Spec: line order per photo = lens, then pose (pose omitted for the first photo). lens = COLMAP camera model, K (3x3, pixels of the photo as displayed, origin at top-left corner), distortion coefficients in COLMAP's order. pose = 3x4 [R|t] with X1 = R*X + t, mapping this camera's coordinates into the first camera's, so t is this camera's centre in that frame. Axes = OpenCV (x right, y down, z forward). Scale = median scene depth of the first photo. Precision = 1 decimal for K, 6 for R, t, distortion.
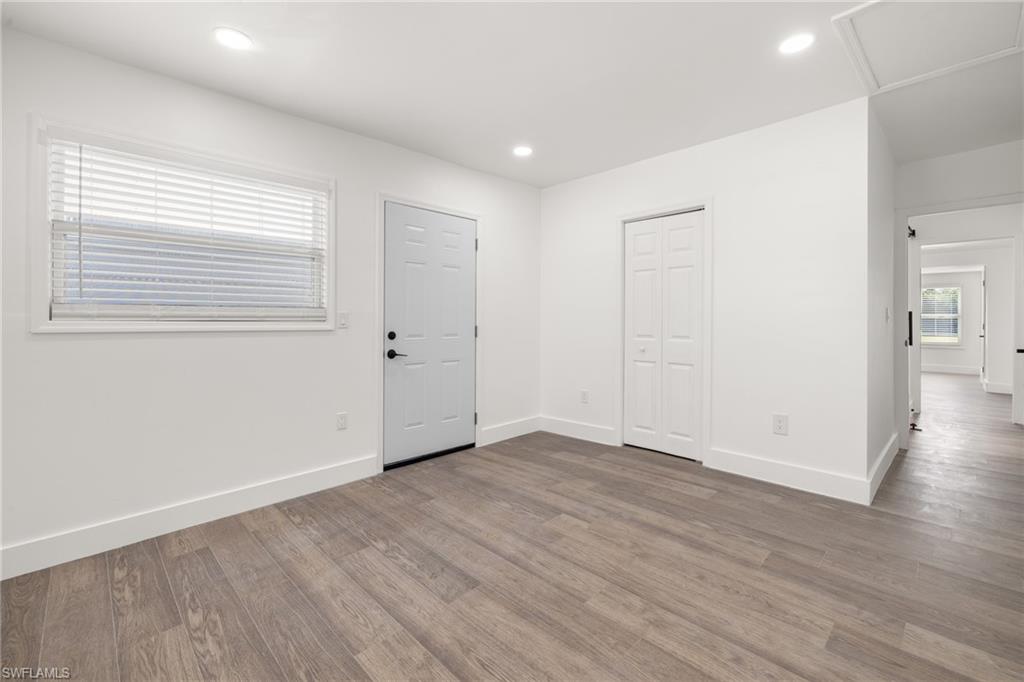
lens RADIAL K [[438.8, 0, 515.9], [0, 438.8, 317.6], [0, 0, 1]] dist [0.000060, 0.000075]
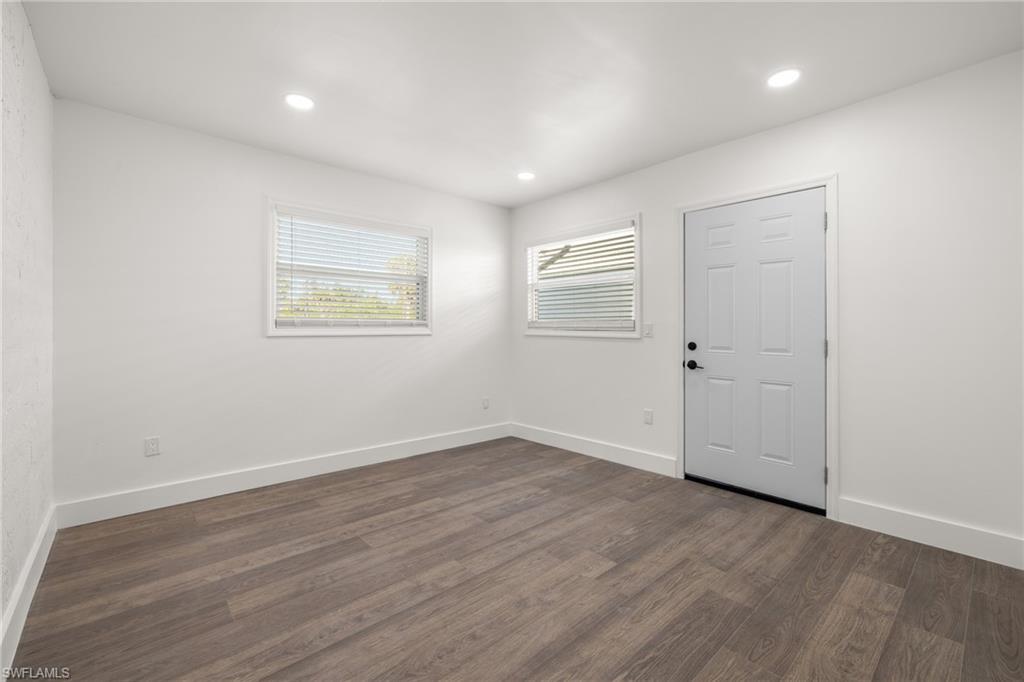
lens RADIAL K [[446.2, 0, 515.5], [0, 446.2, 324.0], [0, 0, 1]] dist [0.001172, 0.000232]
pose [[-0.055874, -0.005659, -0.998422, 1.029755], [0.006155, 0.999963, -0.006012, -0.007643], [0.998419, -0.006481, -0.055837, 0.907248]]
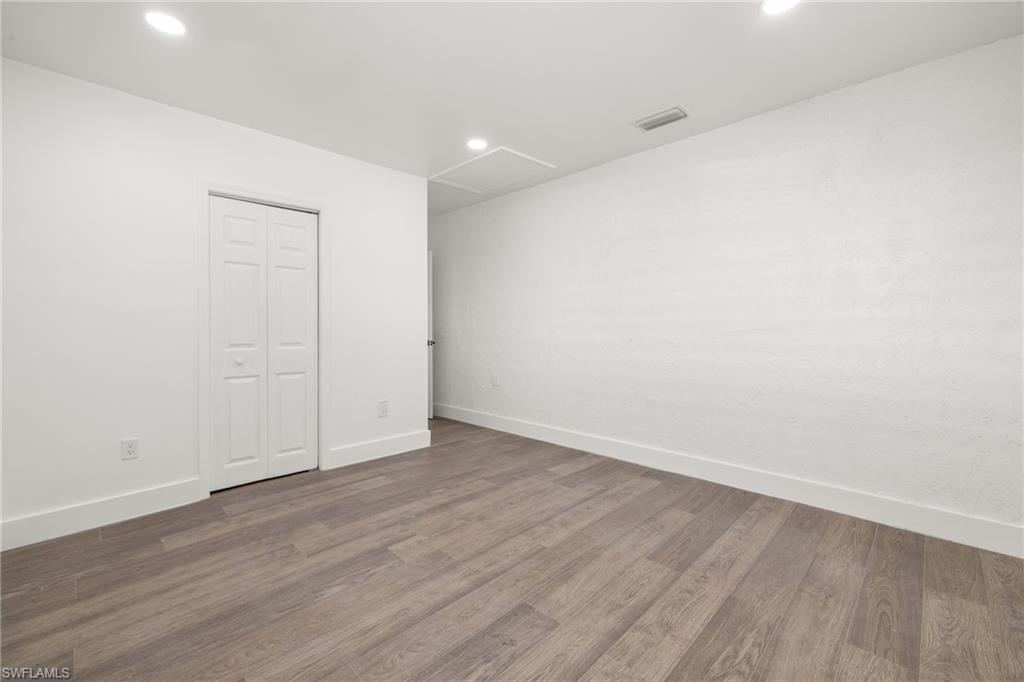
lens RADIAL K [[425.0, 0, 510.5], [0, 425.0, 329.1], [0, 0, 1]] dist [-0.000005, 0.000043]
pose [[-0.003769, -0.002124, 0.999991, -0.768828], [-0.000411, 0.999998, 0.002122, 0.016394], [-0.999993, -0.000403, -0.003770, 0.806455]]
